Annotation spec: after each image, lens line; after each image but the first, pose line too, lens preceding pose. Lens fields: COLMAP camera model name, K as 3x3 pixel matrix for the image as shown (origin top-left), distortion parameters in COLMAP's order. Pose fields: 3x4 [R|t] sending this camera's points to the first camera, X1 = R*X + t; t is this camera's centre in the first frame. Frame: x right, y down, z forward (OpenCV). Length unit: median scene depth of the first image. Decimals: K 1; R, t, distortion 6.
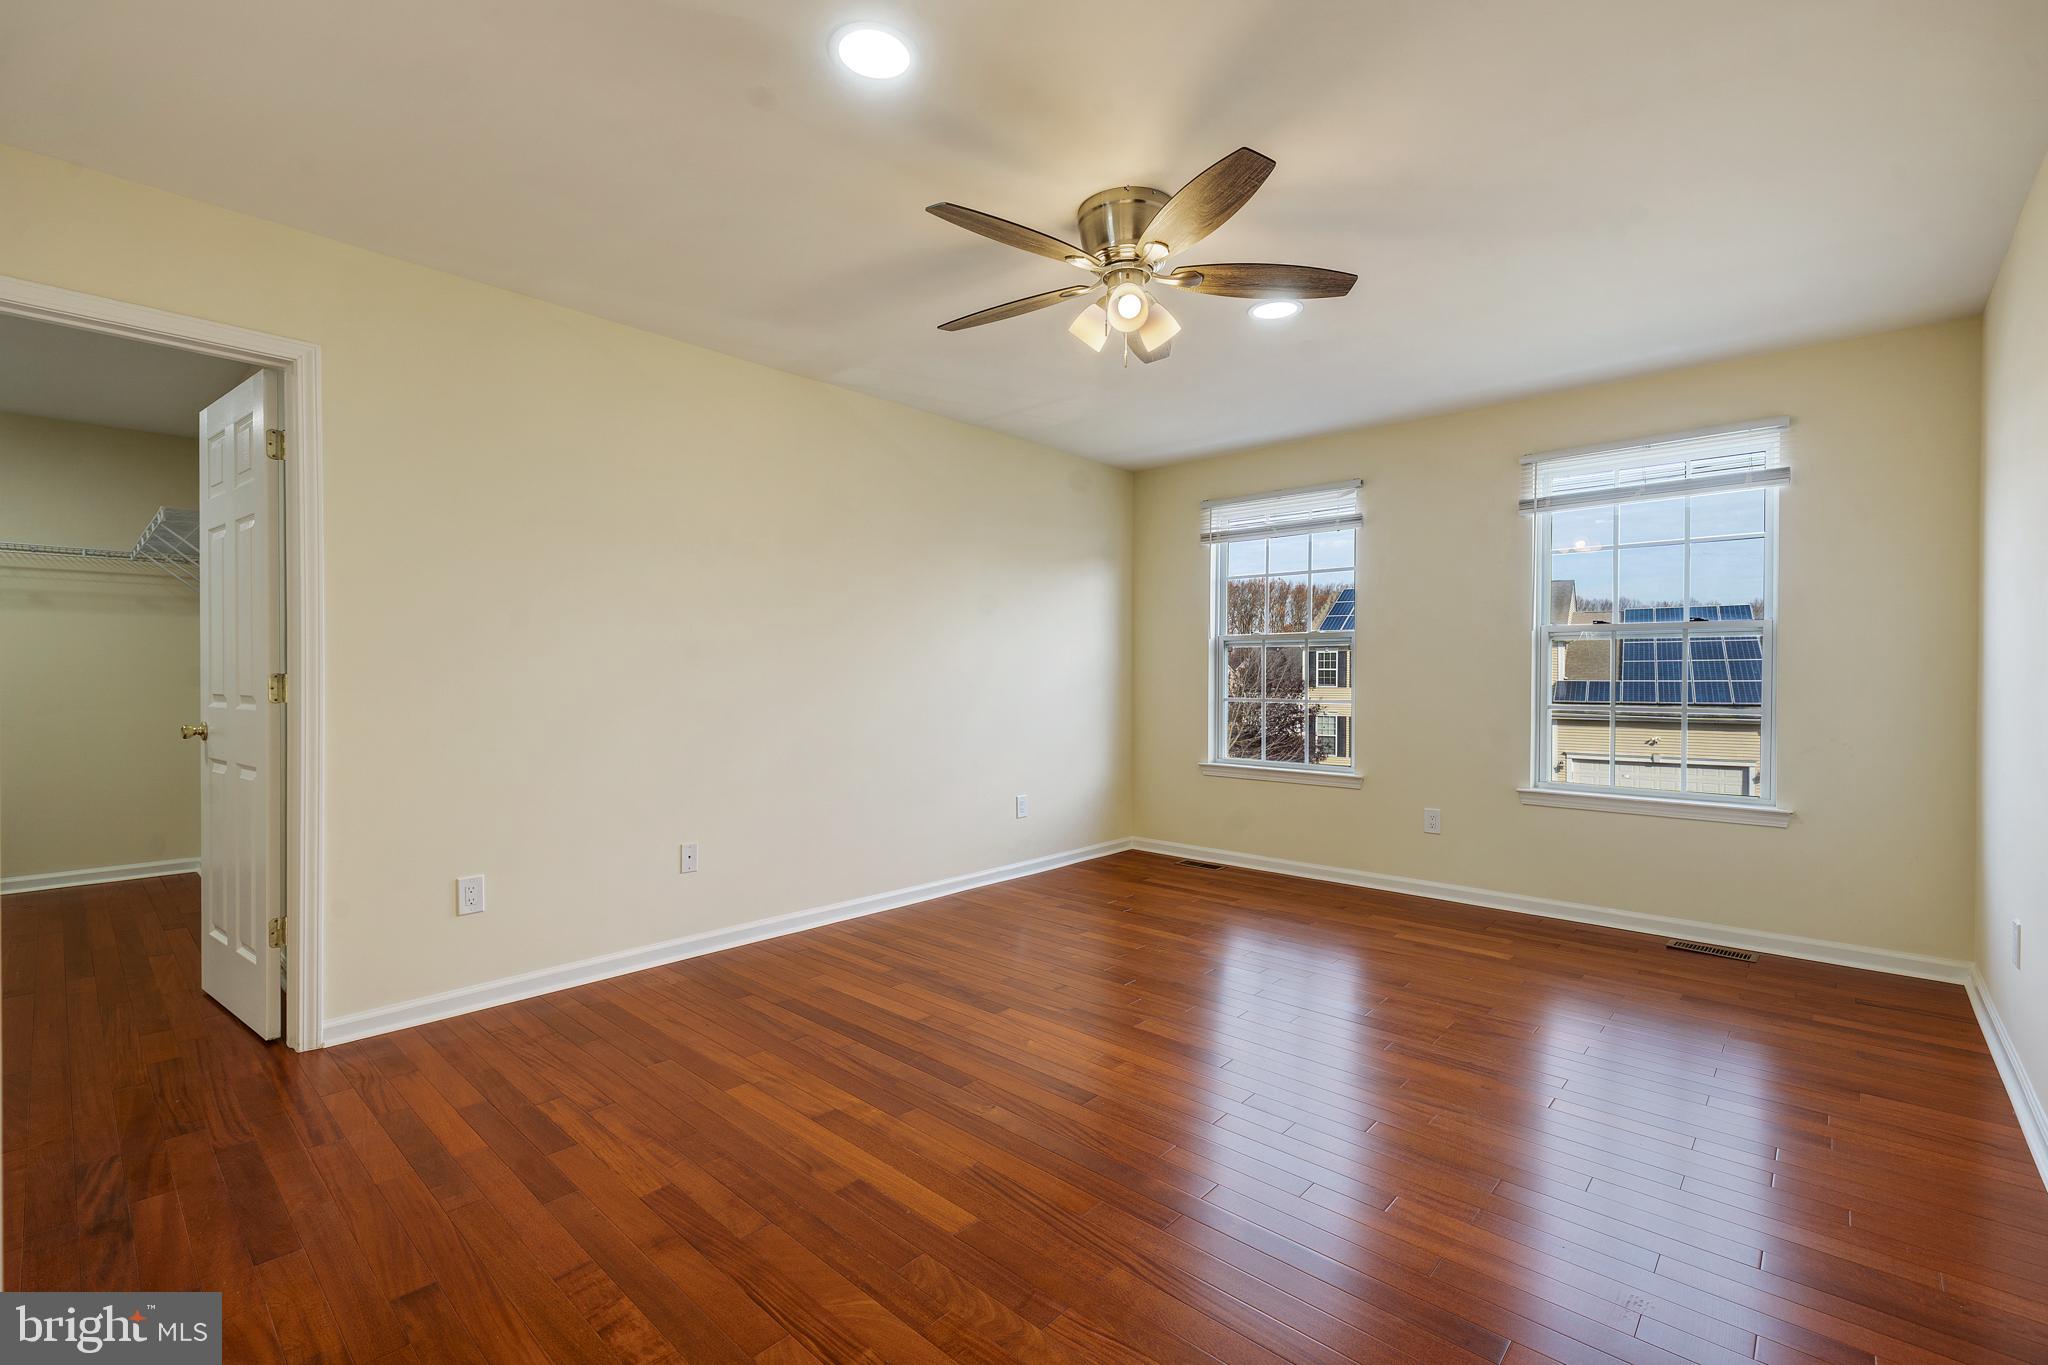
lens RADIAL K [[903.5, 0, 1016.9], [0, 903.5, 683.5], [0, 0, 1]] dist [0.000261, -0.000032]
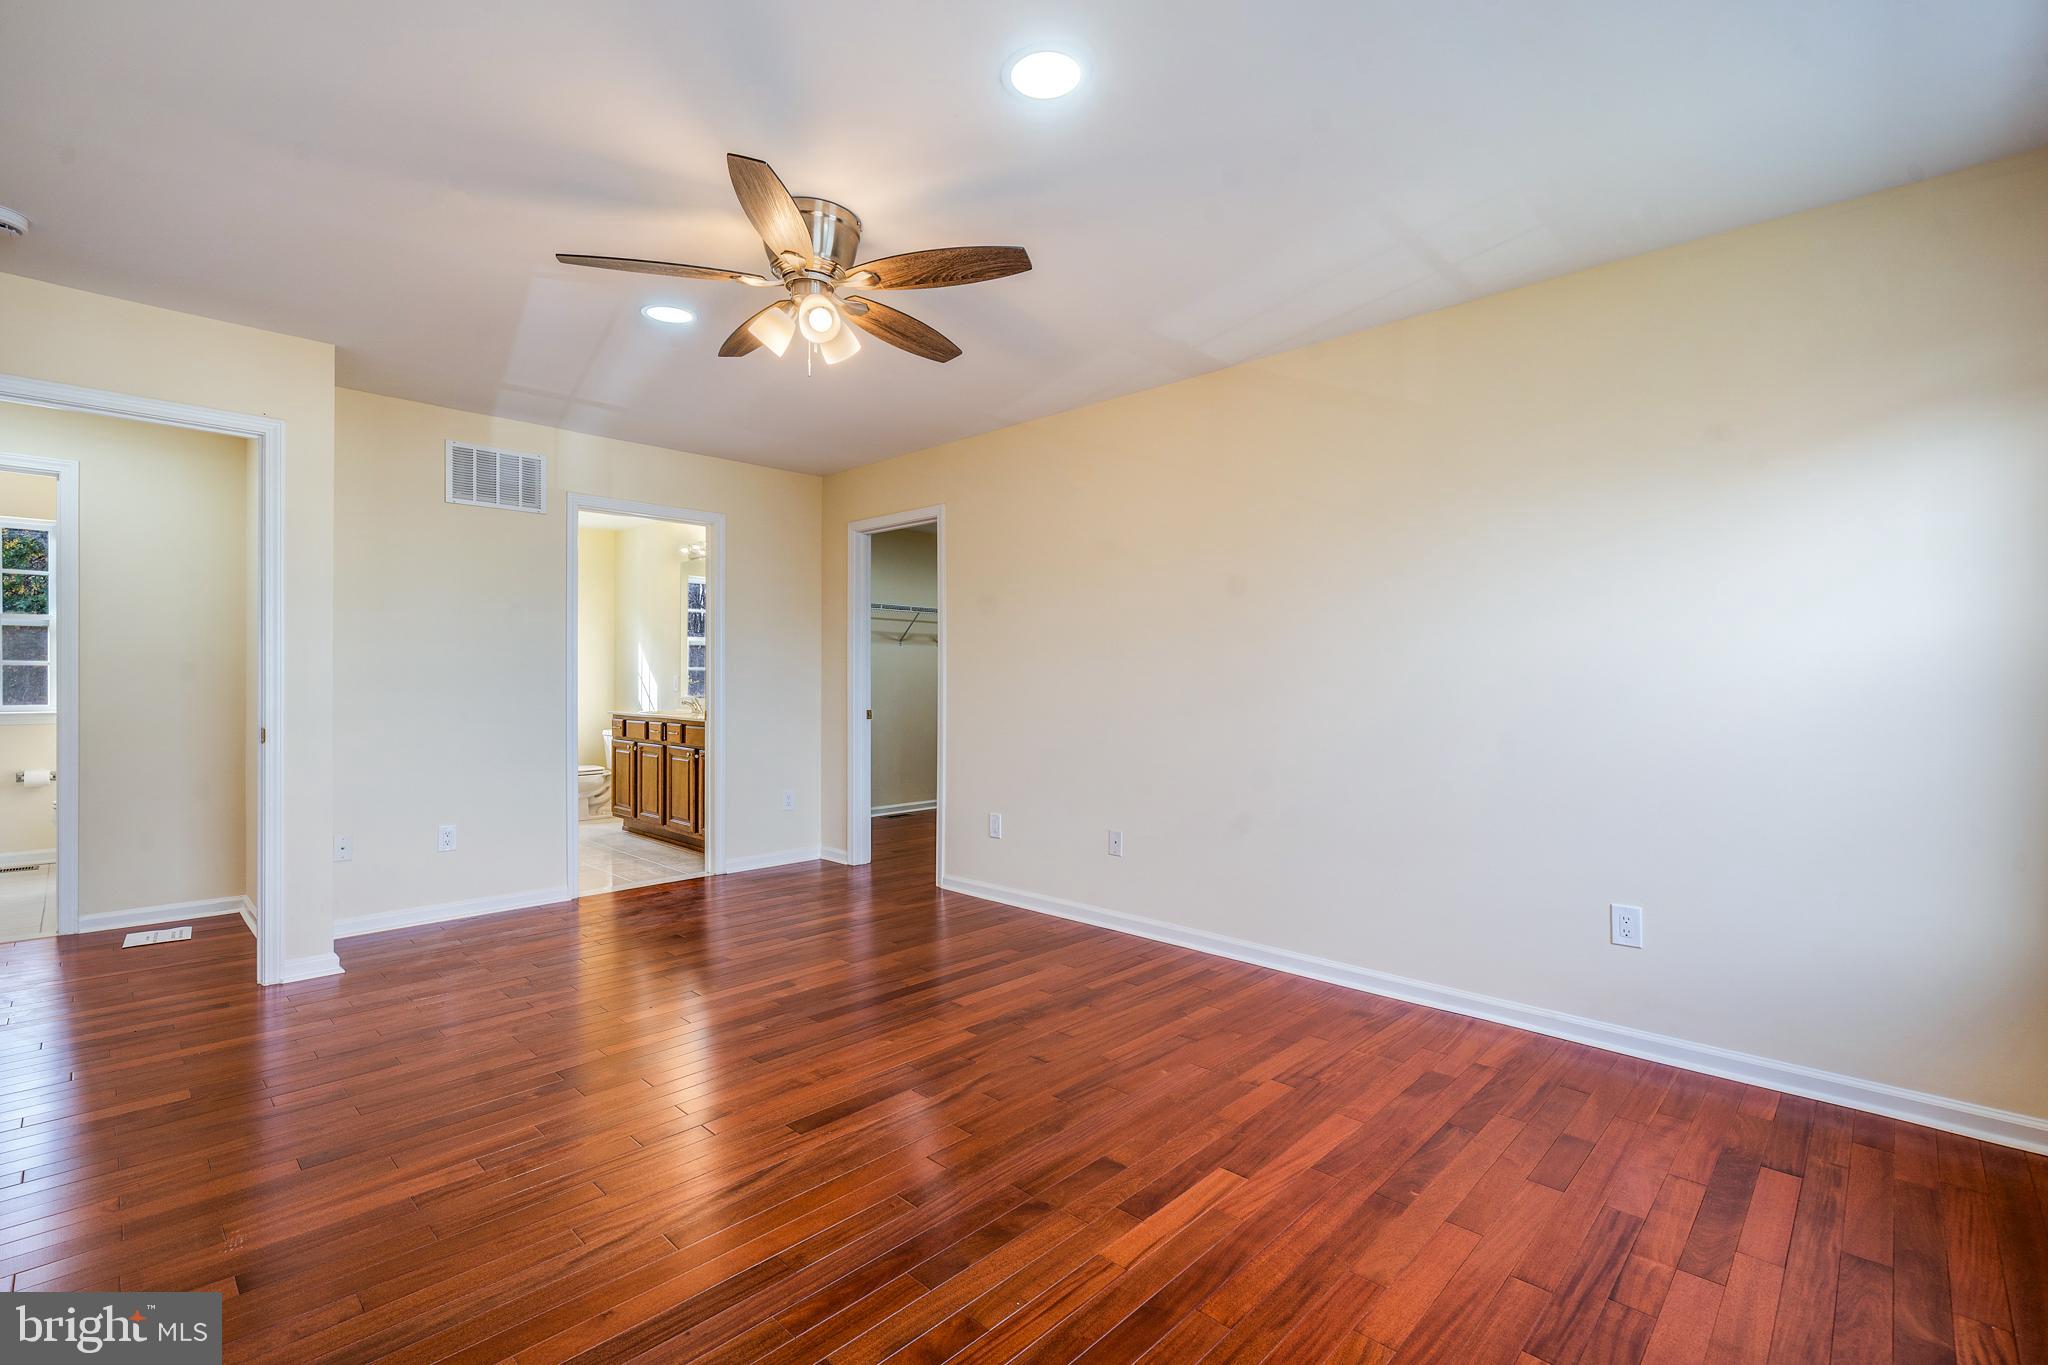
lens RADIAL K [[903.5, 0, 1016.9], [0, 903.5, 683.5], [0, 0, 1]] dist [0.000261, -0.000032]
pose [[-0.032403, -0.006976, -0.999451, 0.790084], [-0.015147, 0.999864, -0.006488, -0.000373], [0.999360, 0.014929, -0.032504, 0.907657]]
